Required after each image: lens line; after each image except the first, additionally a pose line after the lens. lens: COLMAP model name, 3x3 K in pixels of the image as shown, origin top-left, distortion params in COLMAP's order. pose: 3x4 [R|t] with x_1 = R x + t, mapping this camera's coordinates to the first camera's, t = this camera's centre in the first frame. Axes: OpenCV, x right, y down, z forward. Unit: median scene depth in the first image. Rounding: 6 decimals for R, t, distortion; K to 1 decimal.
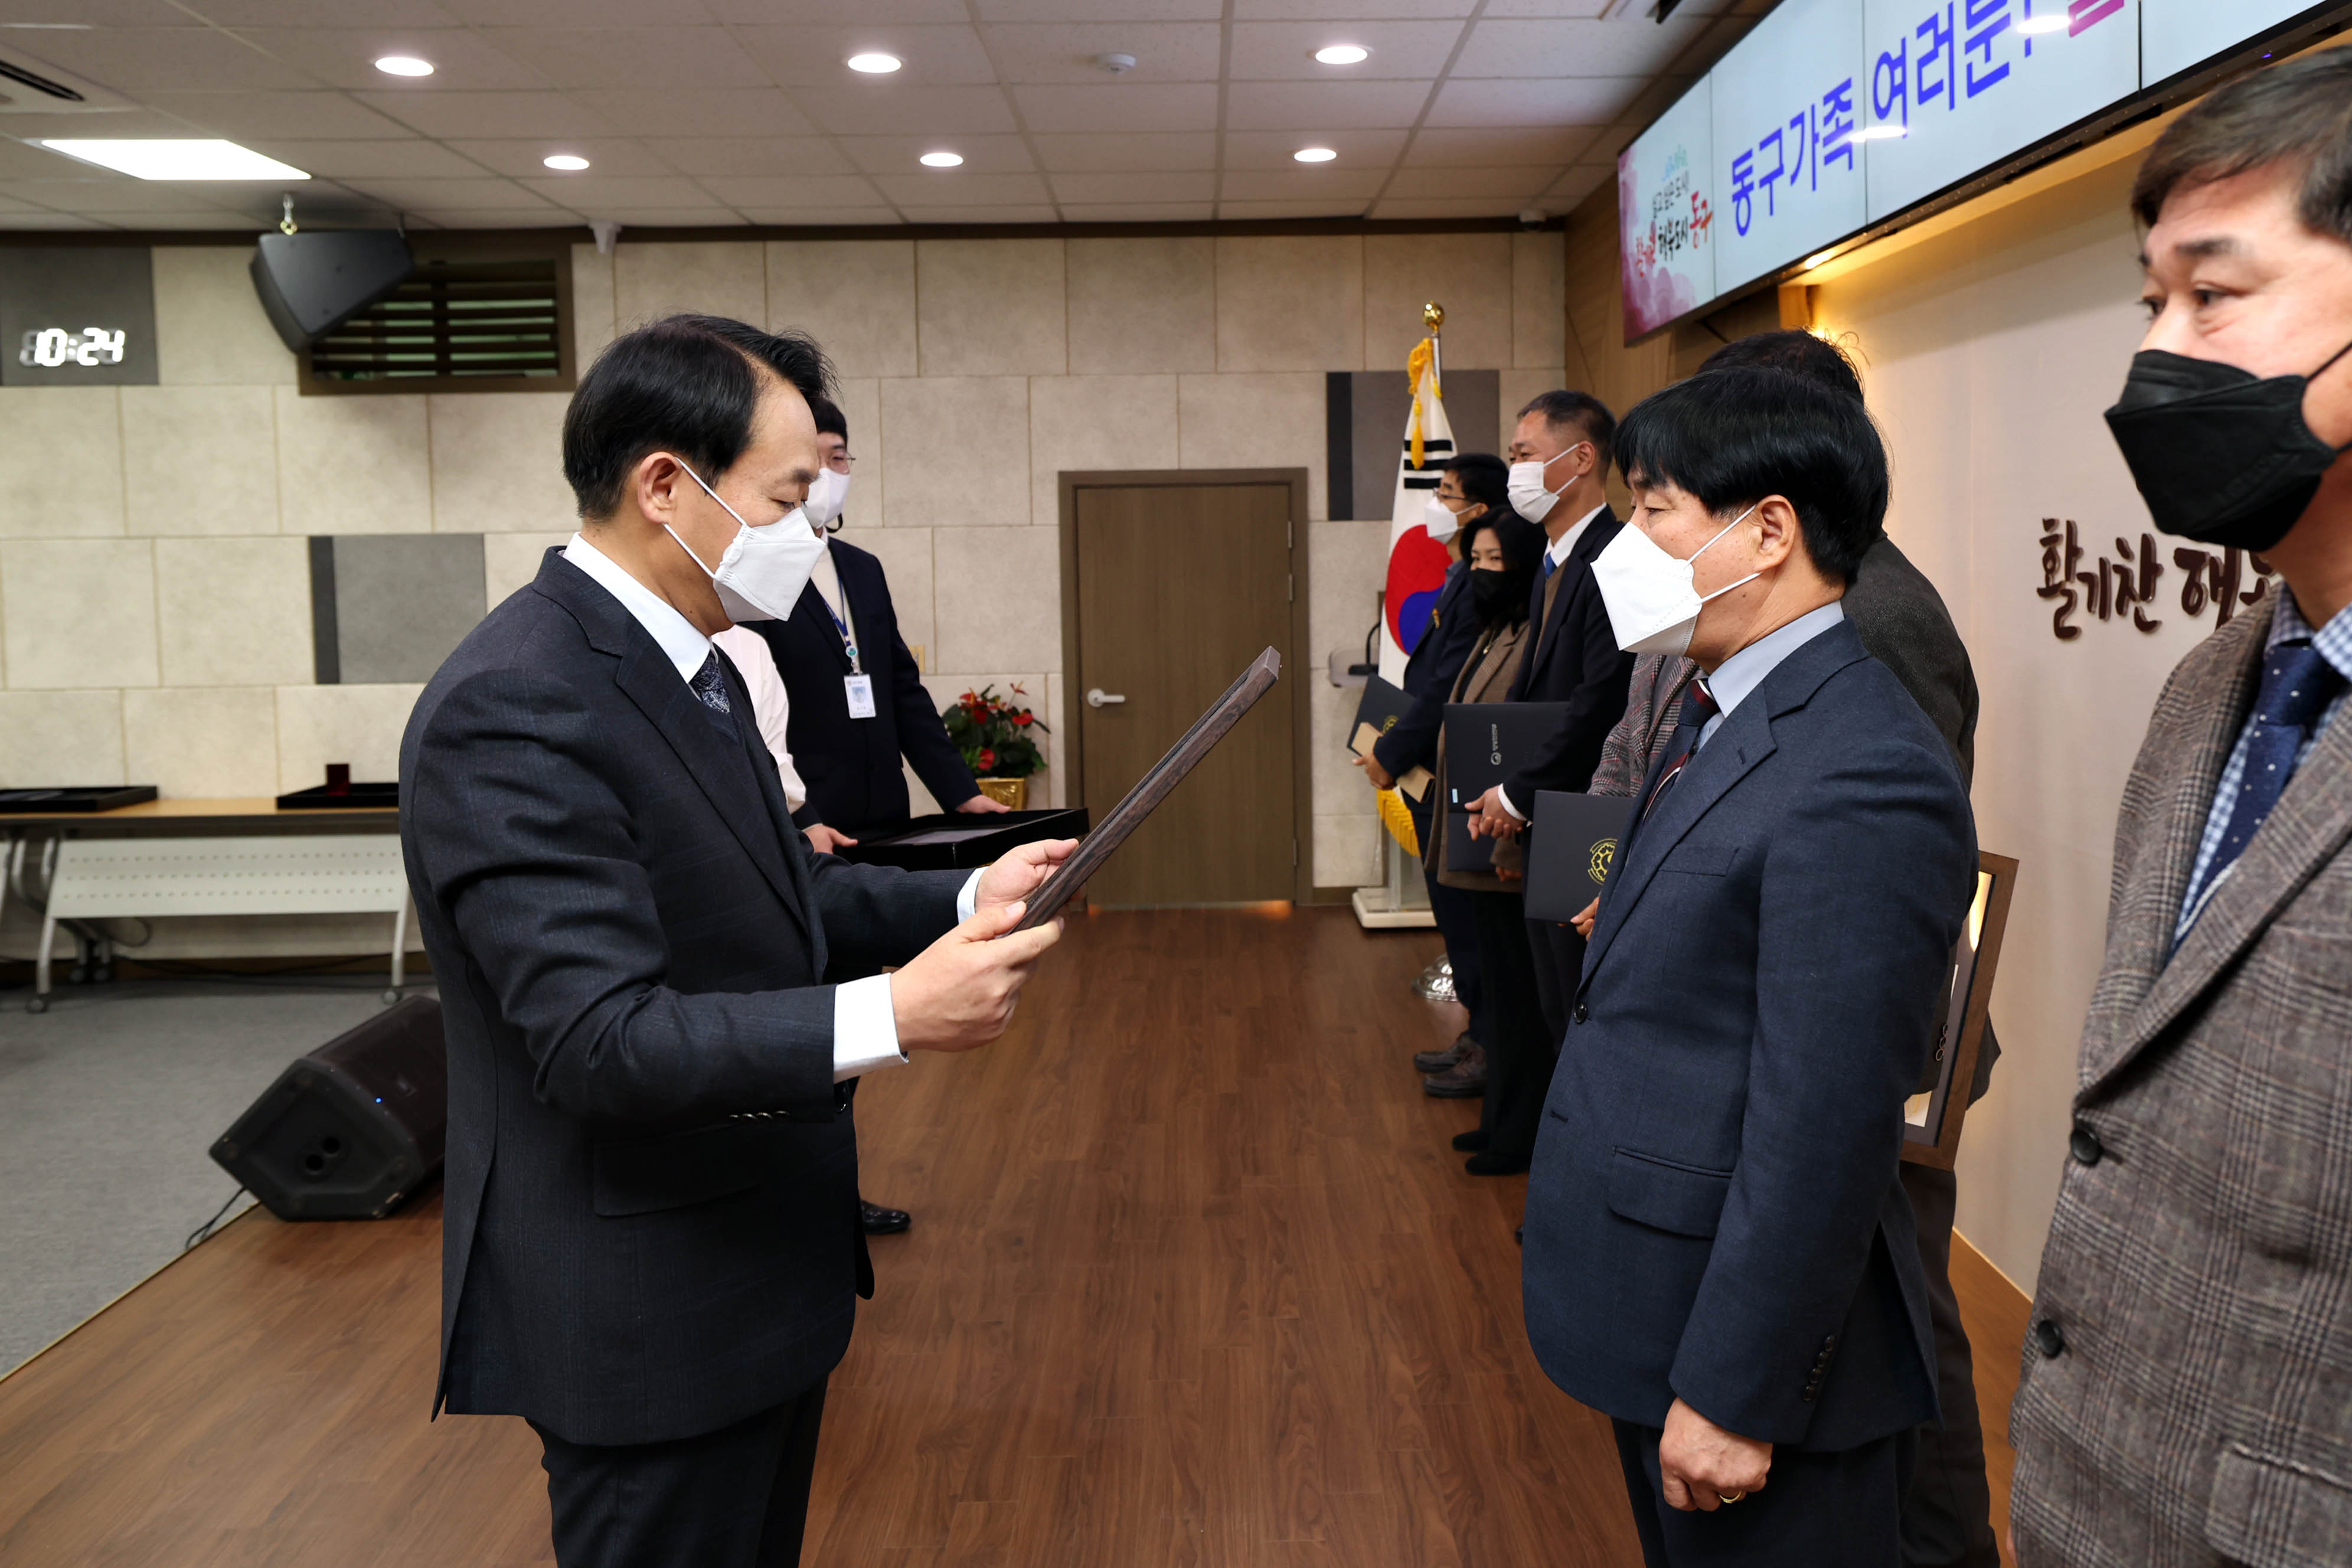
lens RADIAL K [[1849.6, 0, 1248.6], [0, 1849.6, 665.9], [0, 0, 1]] dist [-0.007803, 0.028120]
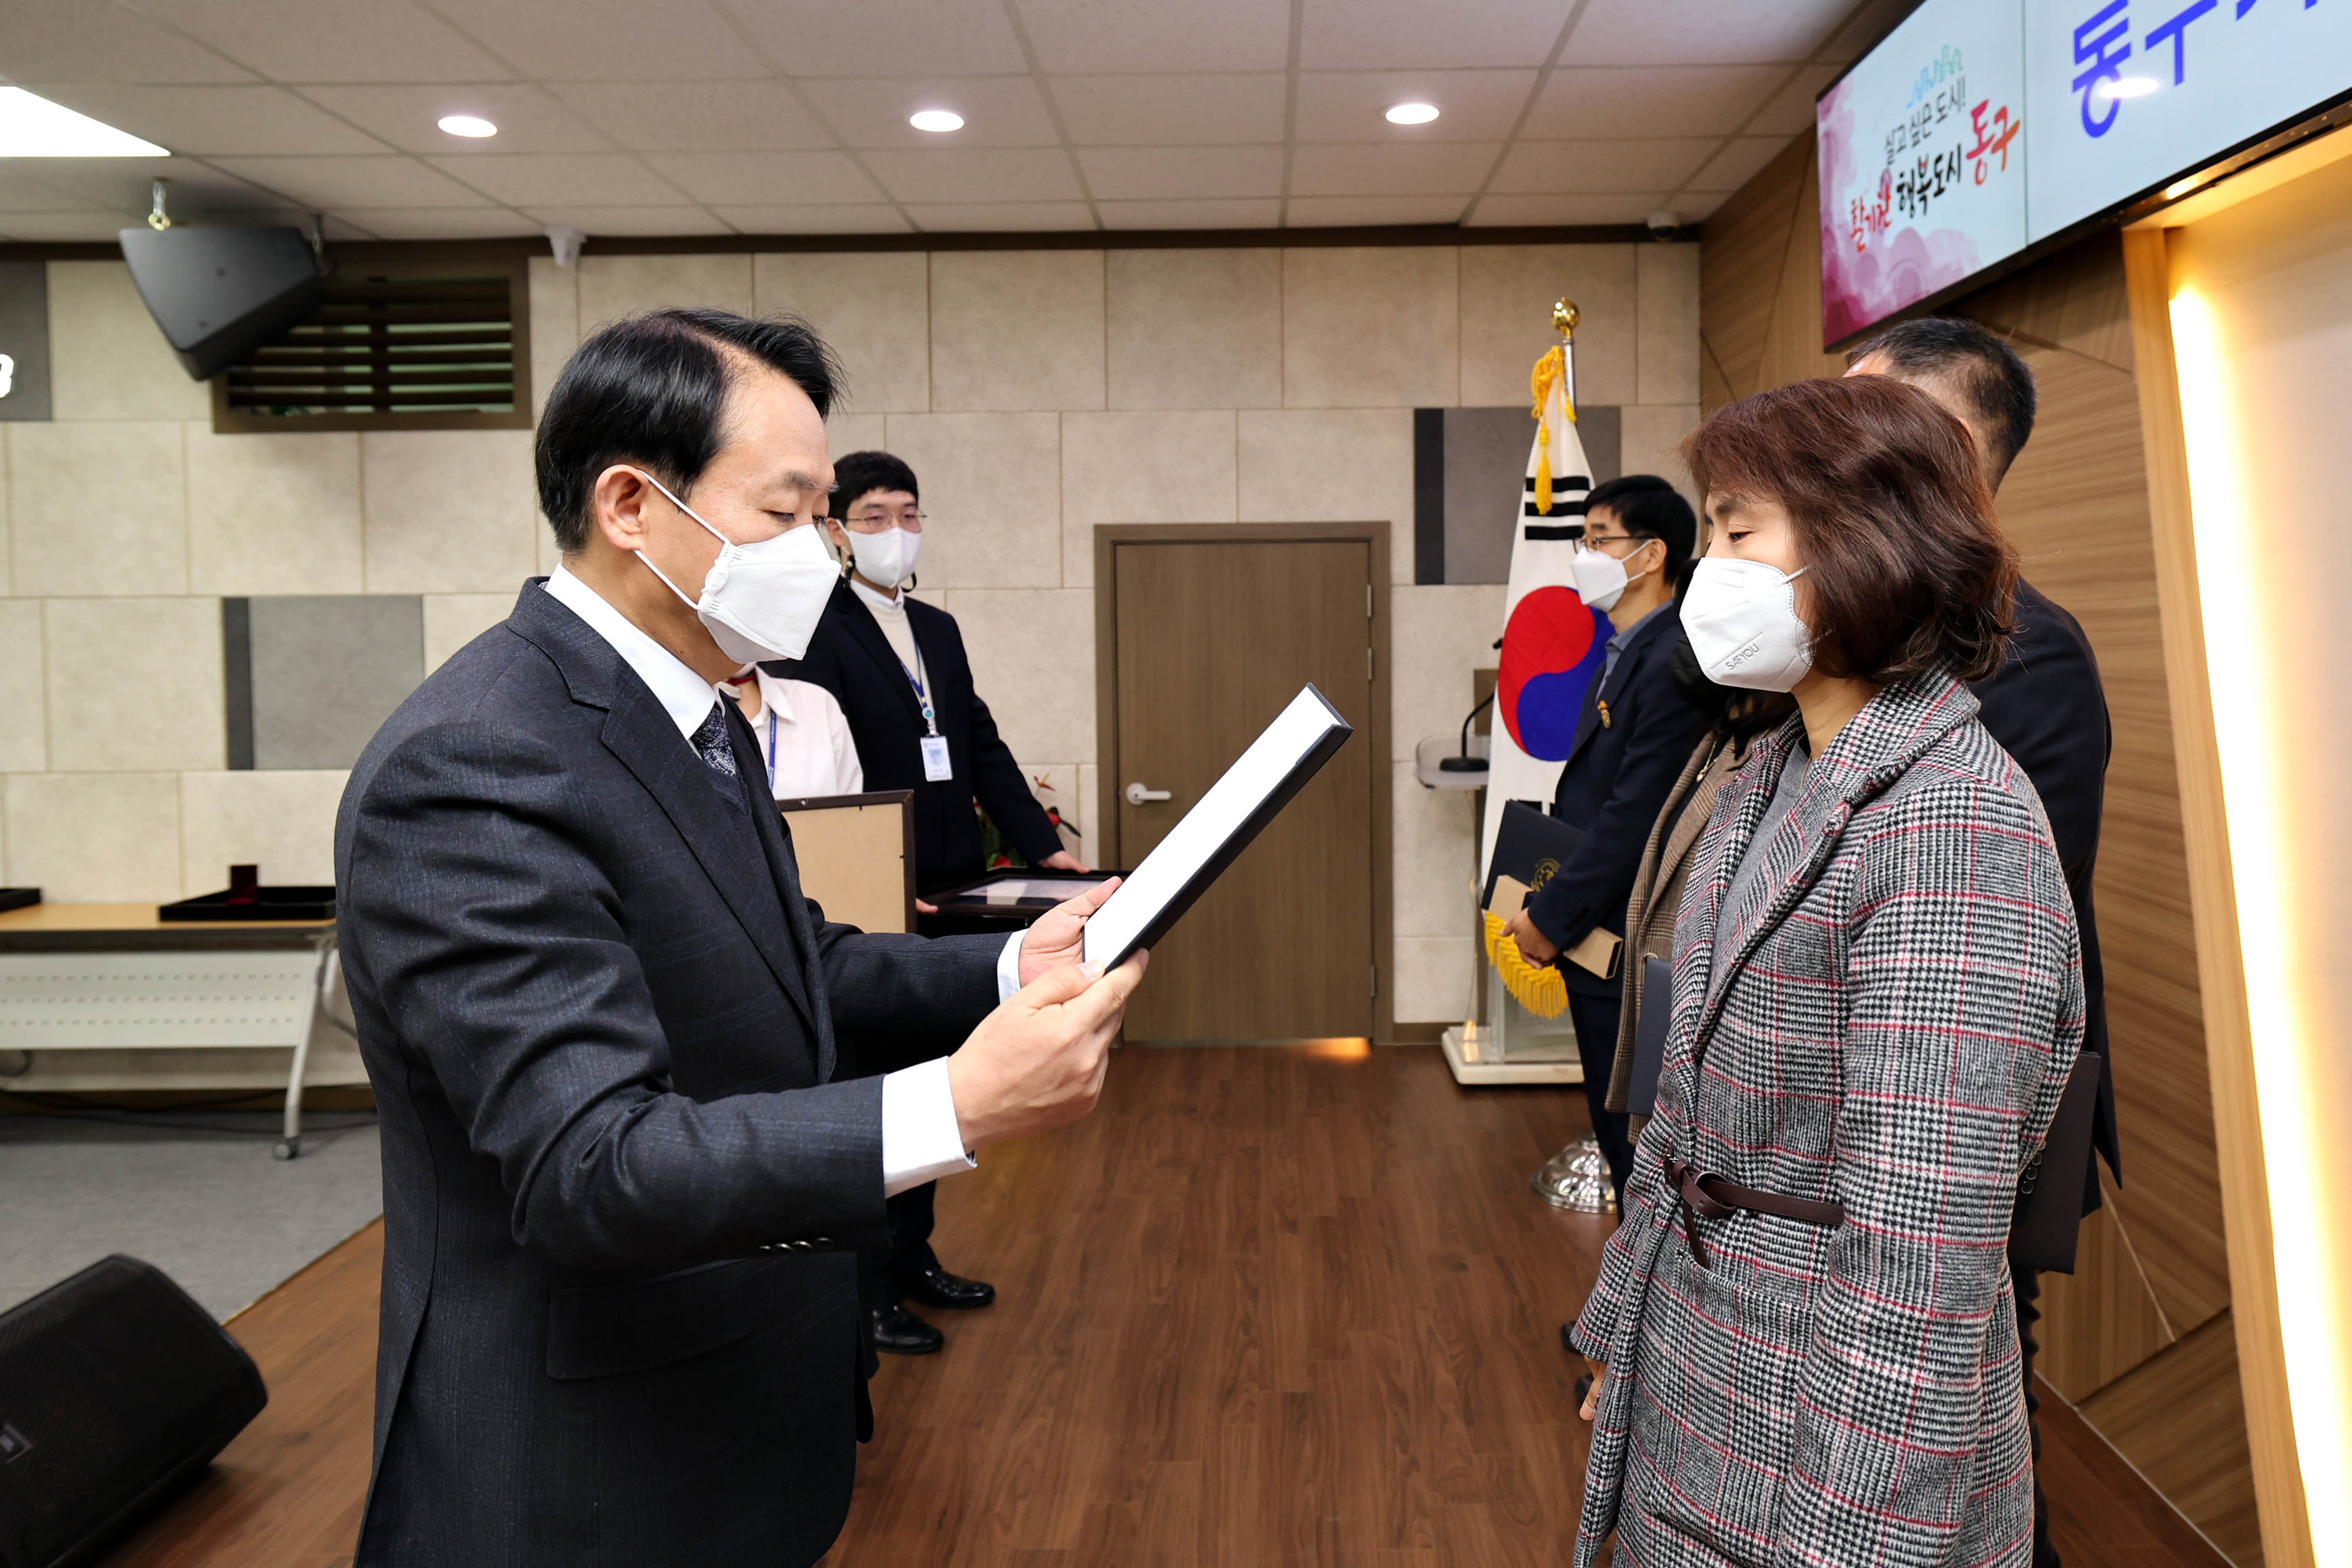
lens RADIAL K [[1656.0, 0, 1252.9], [0, 1656.0, 675.7], [0, 0, 1]] dist [-0.014426, 0.009839]
pose [[0.999456, 0.006693, -0.032298, -0.006820], [-0.007670, 0.999514, -0.030221, -0.016543], [0.032080, 0.030453, 0.999021, 0.292928]]
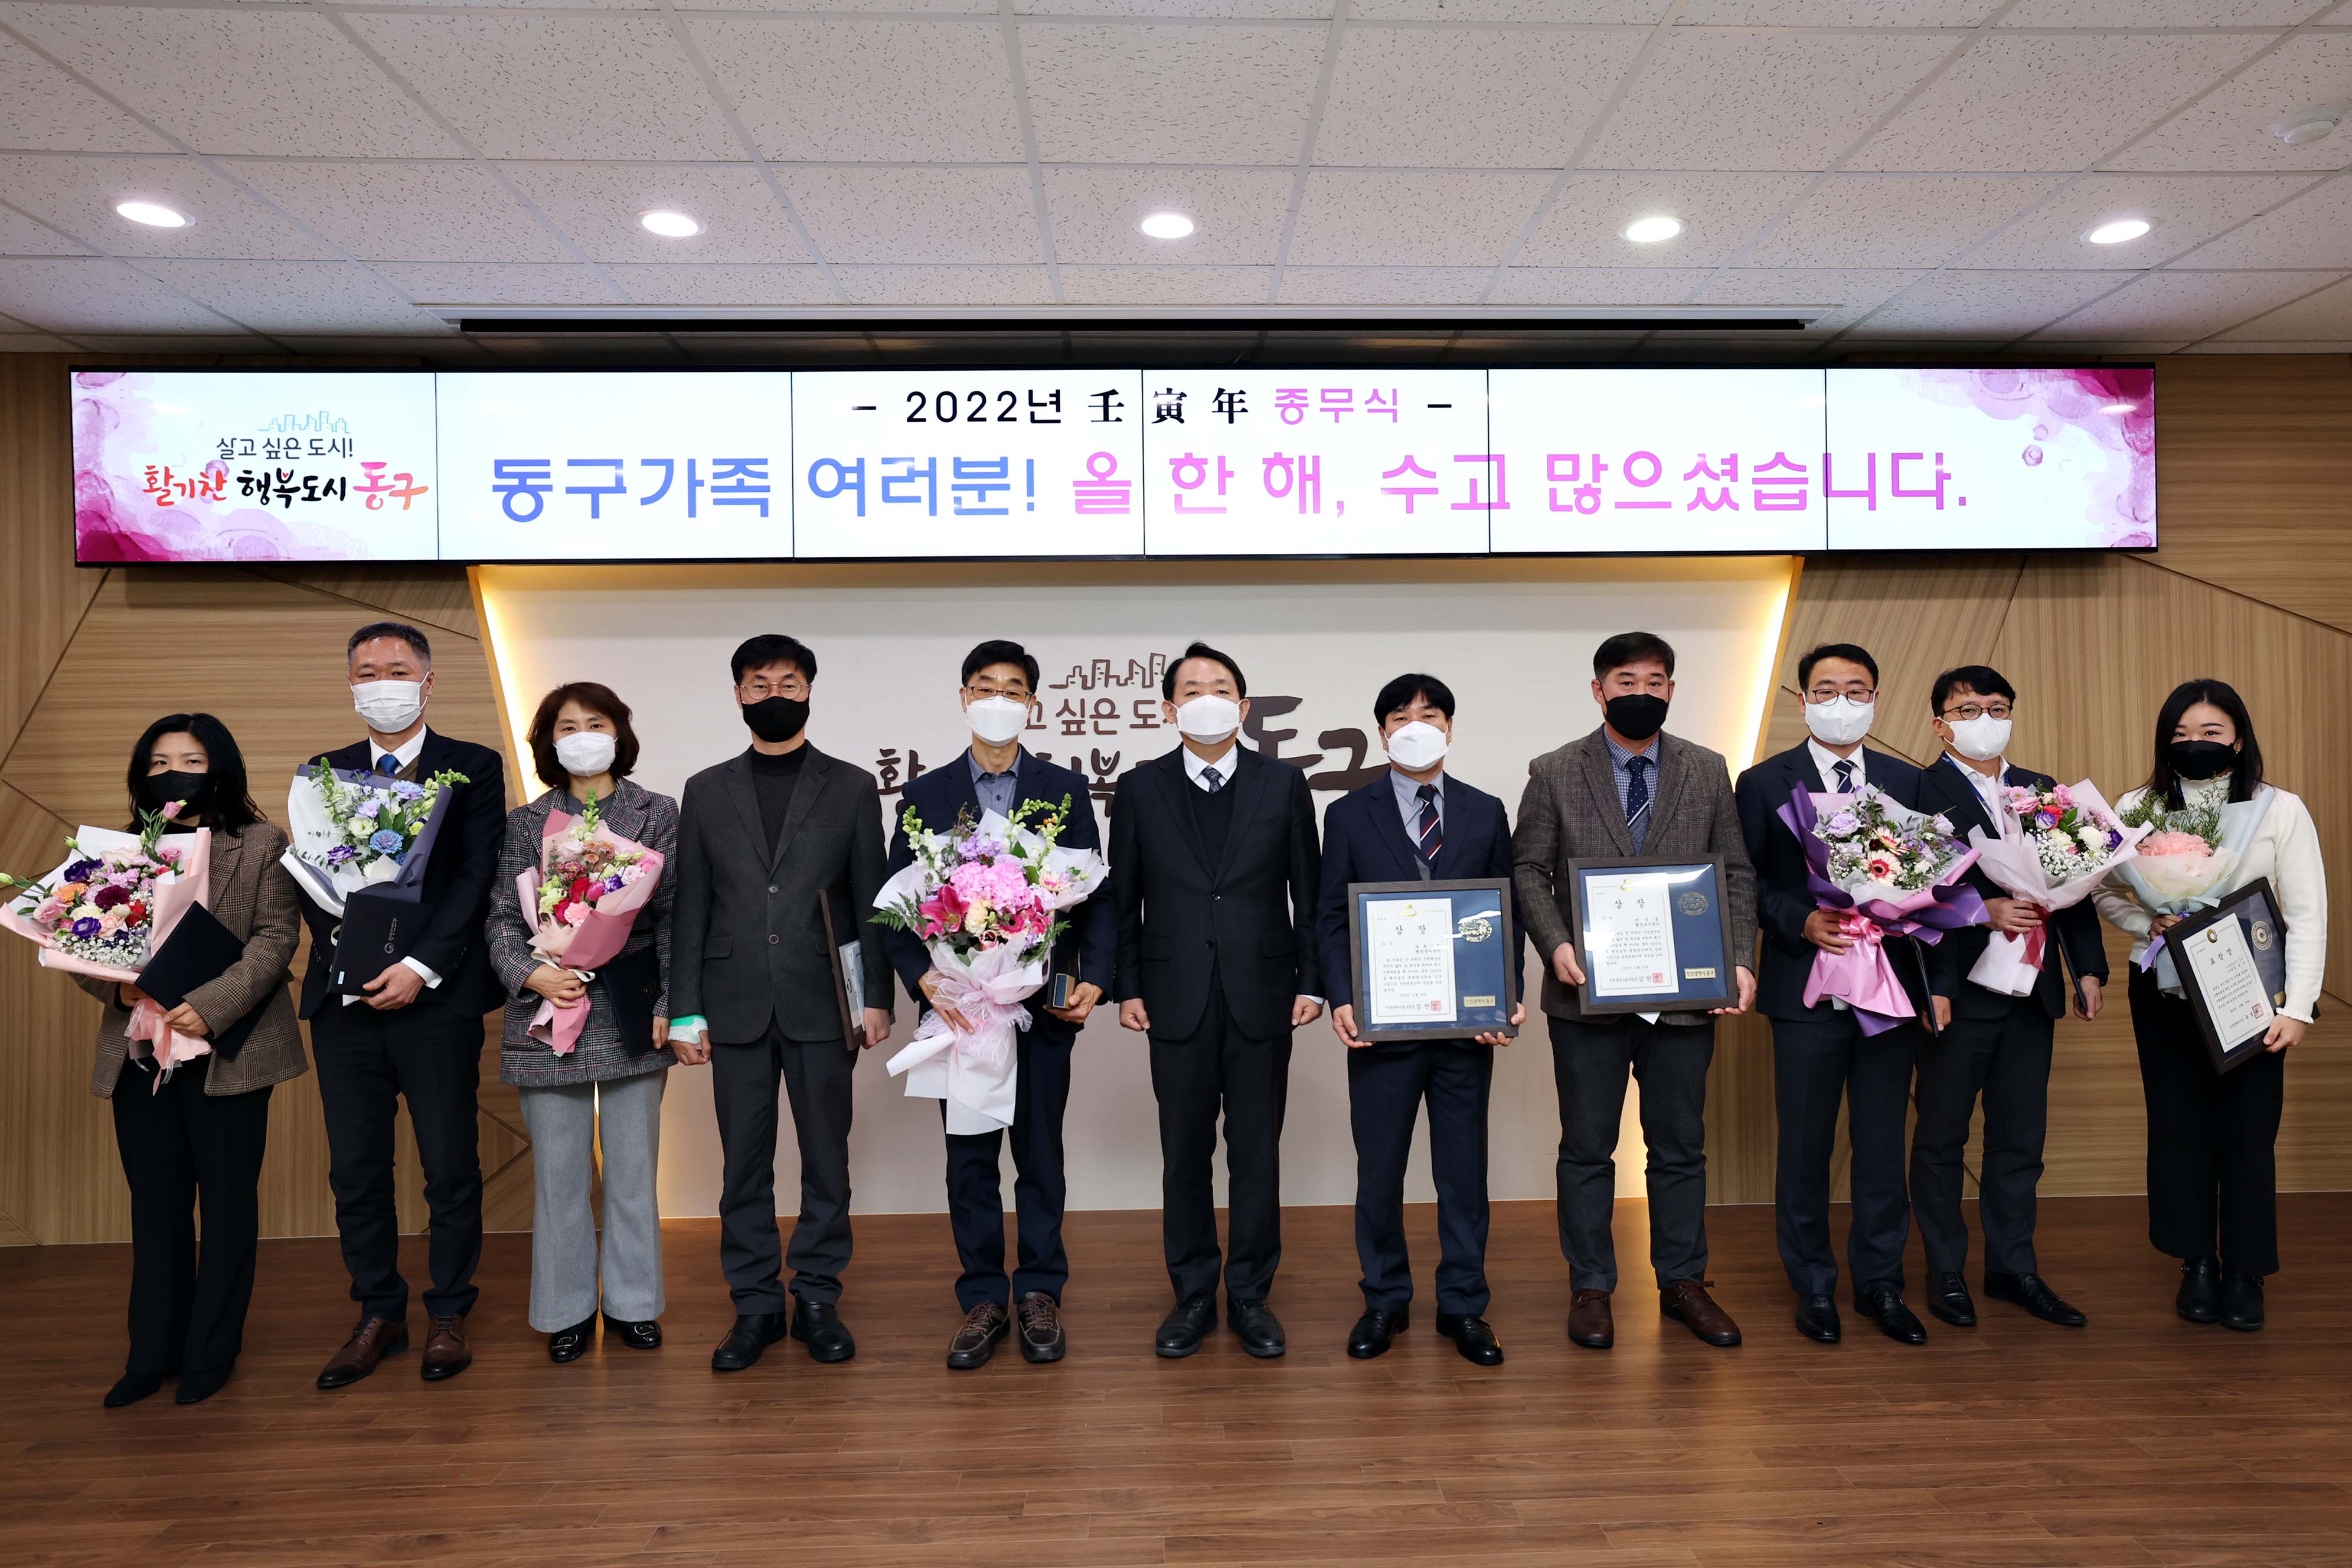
lens RADIAL K [[1372.2, 0, 1223.1], [0, 1372.2, 773.4], [0, 0, 1]] dist [-0.015860, 0.019945]
pose [[-0.015471, 0.034894, 0.999271, -0.472162], [0.079166, 0.996296, -0.033564, 0.006642], [-0.996741, 0.078589, -0.018176, 0.385437]]
